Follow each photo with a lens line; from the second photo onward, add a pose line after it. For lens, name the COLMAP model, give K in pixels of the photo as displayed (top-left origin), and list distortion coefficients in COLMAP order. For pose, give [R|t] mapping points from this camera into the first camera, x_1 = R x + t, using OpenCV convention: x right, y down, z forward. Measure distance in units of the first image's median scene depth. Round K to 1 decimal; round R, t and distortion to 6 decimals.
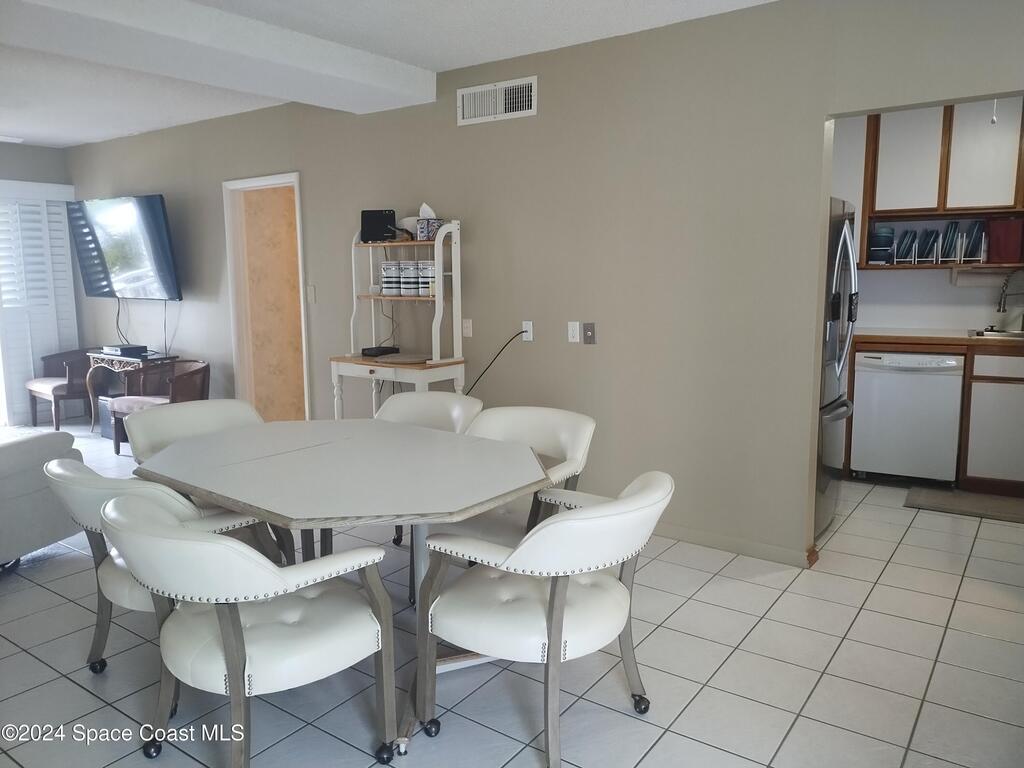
lens RADIAL K [[756.6, 0, 511.5], [0, 756.6, 380.4], [0, 0, 1]] dist [0.074847, -0.101762]
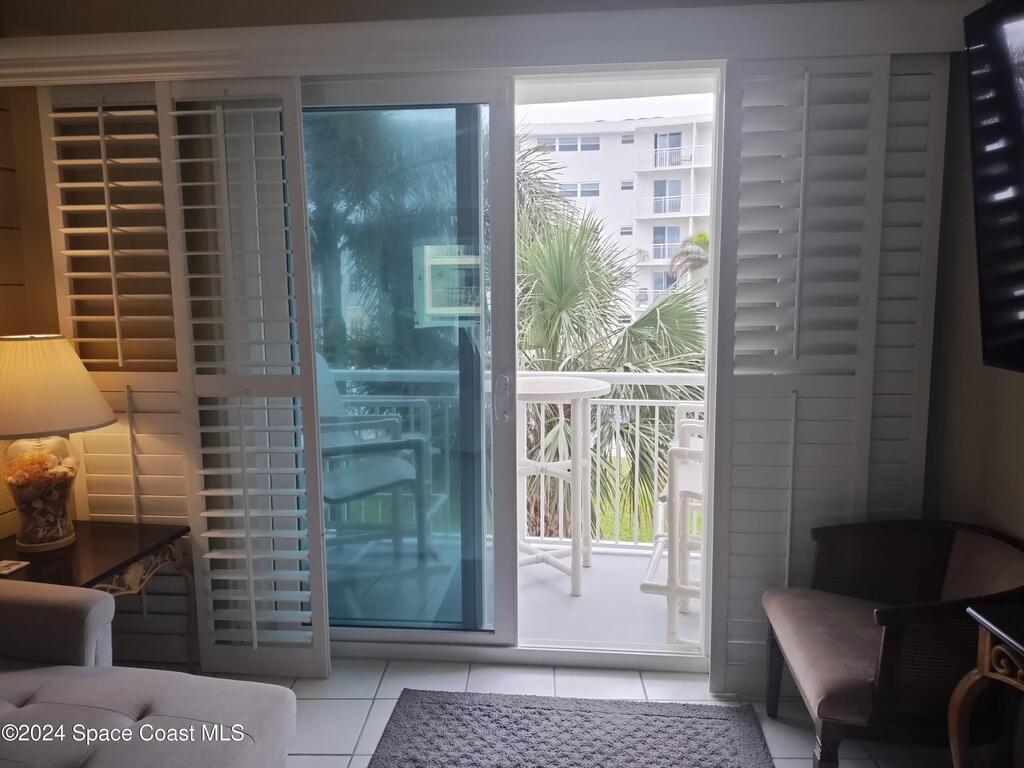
lens RADIAL K [[756.6, 0, 511.5], [0, 756.6, 380.4], [0, 0, 1]] dist [0.074847, -0.101762]
pose [[0.556189, 0.107630, -0.824057, -0.592691], [-0.112510, 0.992201, 0.053655, -0.139809], [0.823405, 0.062872, 0.563960, 0.990708]]
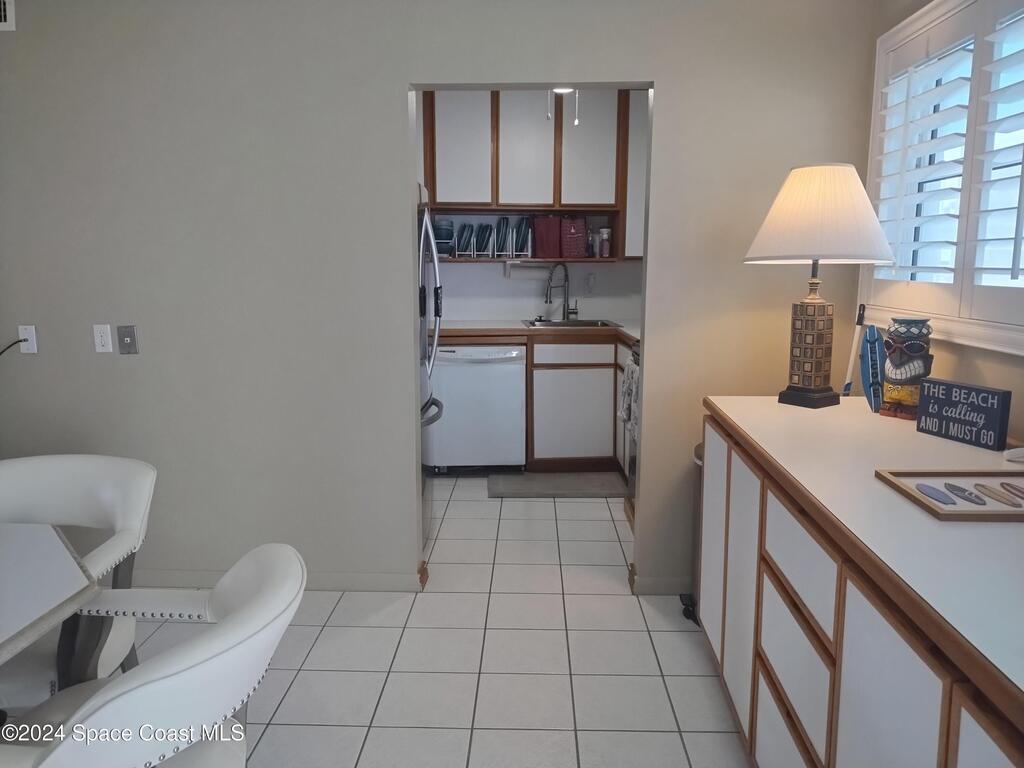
lens RADIAL K [[756.6, 0, 511.5], [0, 756.6, 380.4], [0, 0, 1]] dist [0.074847, -0.101762]
pose [[0.833776, -0.072793, 0.547284, 0.002766], [0.068556, 0.997249, 0.028198, -0.014965], [-0.547830, 0.014008, 0.836472, 0.143605]]
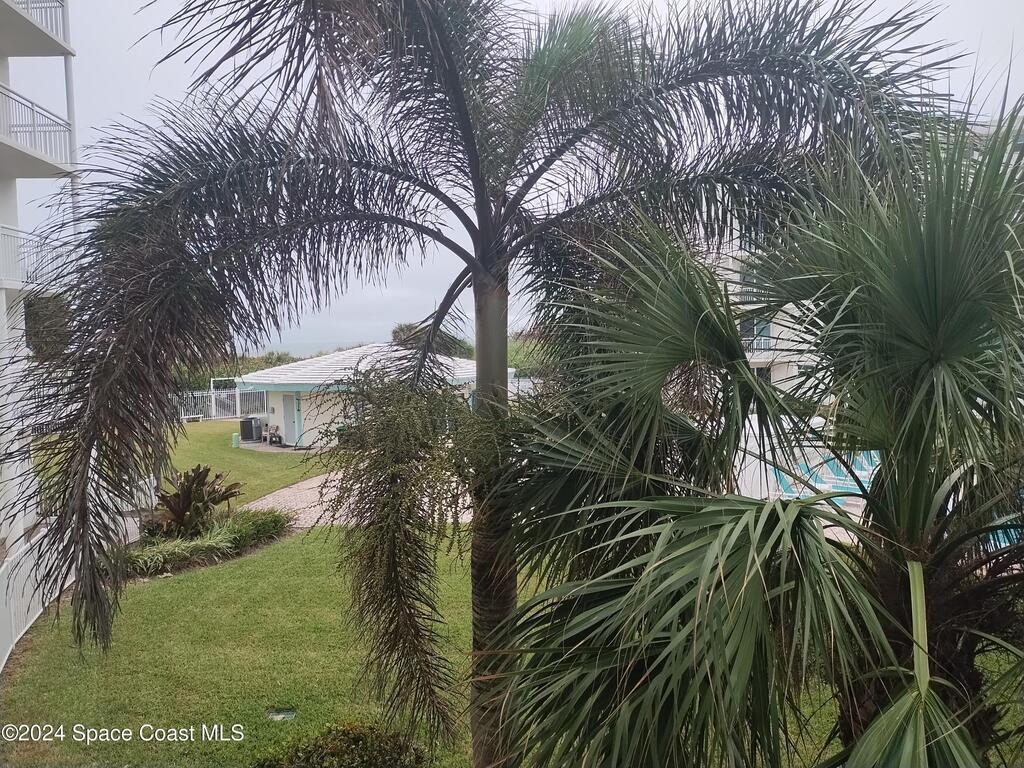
lens RADIAL K [[756.6, 0, 511.5], [0, 756.6, 380.4], [0, 0, 1]] dist [0.074847, -0.101762]
pose [[0.100739, 0.058526, -0.993190, -1.283137], [-0.117321, 0.992002, 0.046557, -0.188081], [0.987971, 0.111832, 0.106800, 1.567704]]
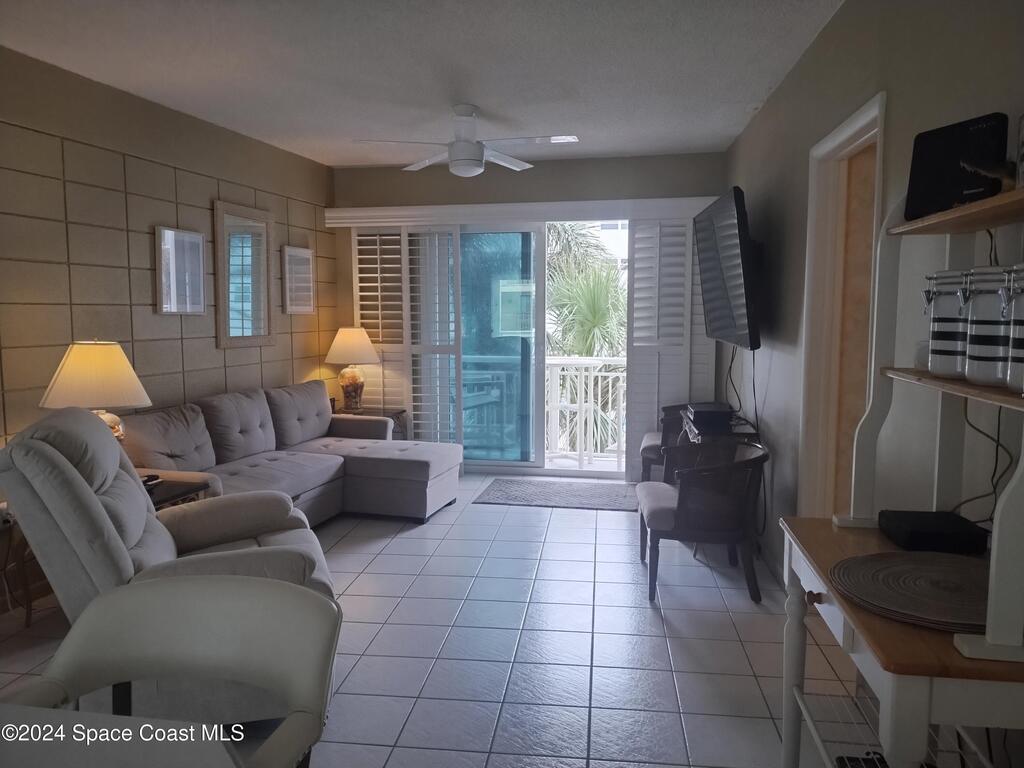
lens RADIAL K [[756.6, 0, 511.5], [0, 756.6, 380.4], [0, 0, 1]] dist [0.074847, -0.101762]
pose [[0.481043, 0.088289, -0.872240, 0.036437], [-0.124995, 0.991659, 0.031442, -0.091721], [0.867741, 0.093901, 0.488066, 0.641903]]
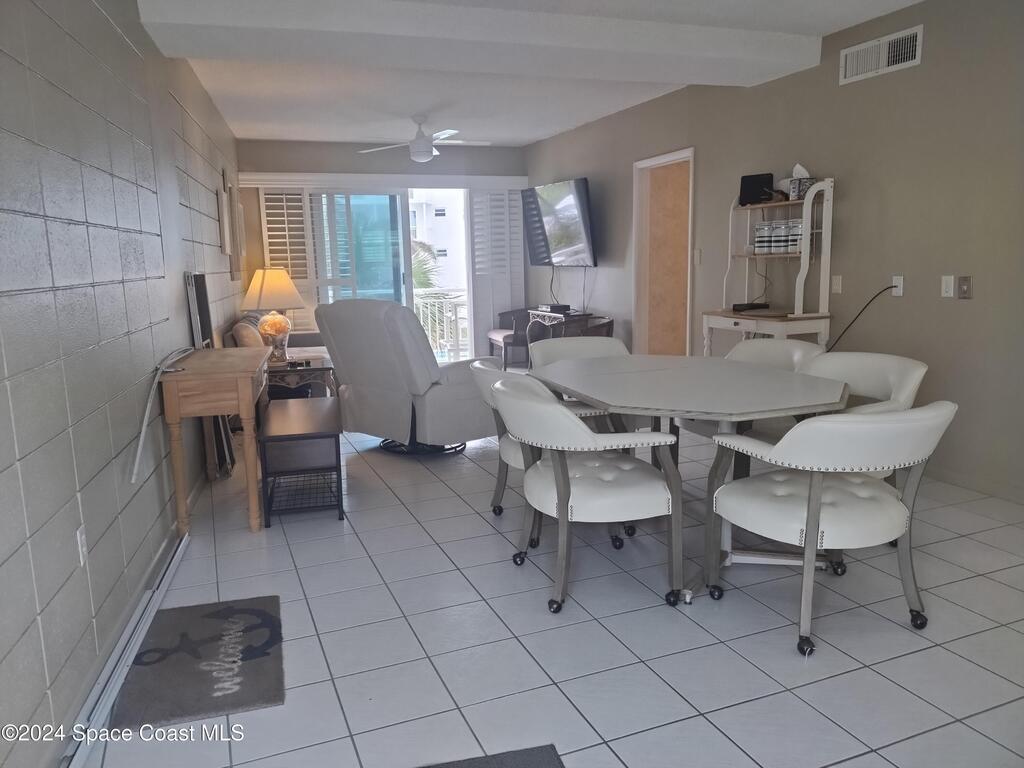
lens RADIAL K [[756.6, 0, 511.5], [0, 756.6, 380.4], [0, 0, 1]] dist [0.074847, -0.101762]
pose [[0.849471, 0.069636, -0.523019, 0.110687], [-0.055727, 0.997549, 0.042306, 0.038324], [0.524684, -0.006792, 0.851270, -0.100192]]
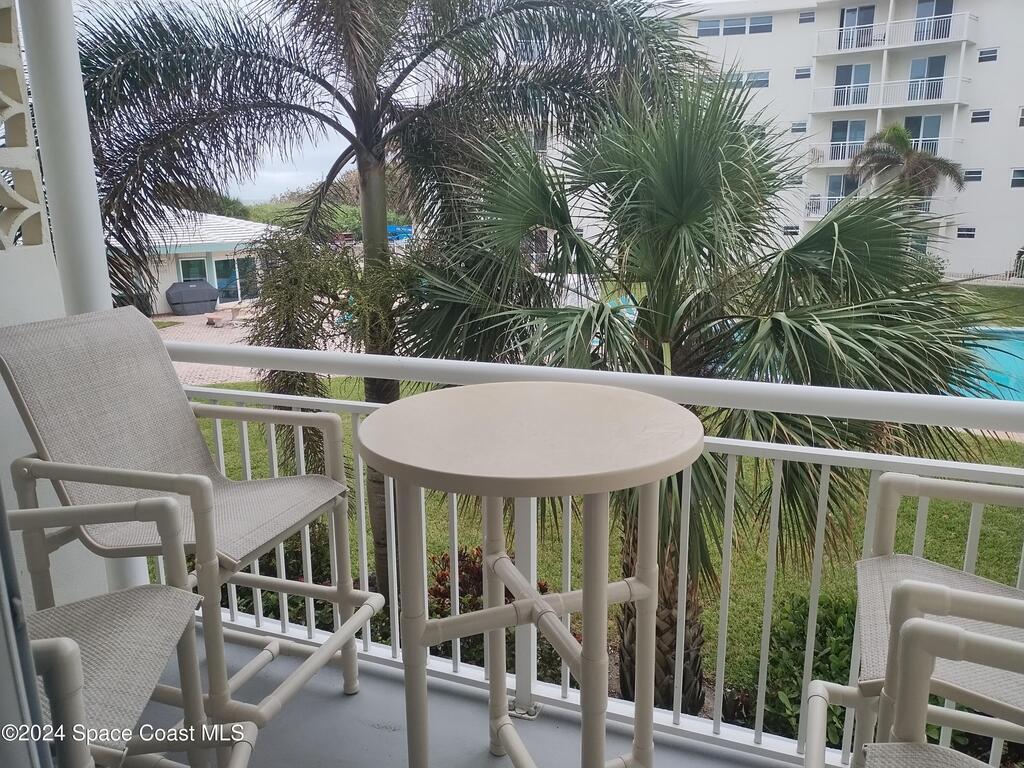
lens RADIAL K [[756.6, 0, 511.5], [0, 756.6, 380.4], [0, 0, 1]] dist [0.074847, -0.101762]
pose [[0.382181, 0.219717, -0.897587, -0.963278], [-0.118272, 0.974964, 0.188299, -0.175223], [0.916488, 0.034195, 0.398599, 1.344785]]
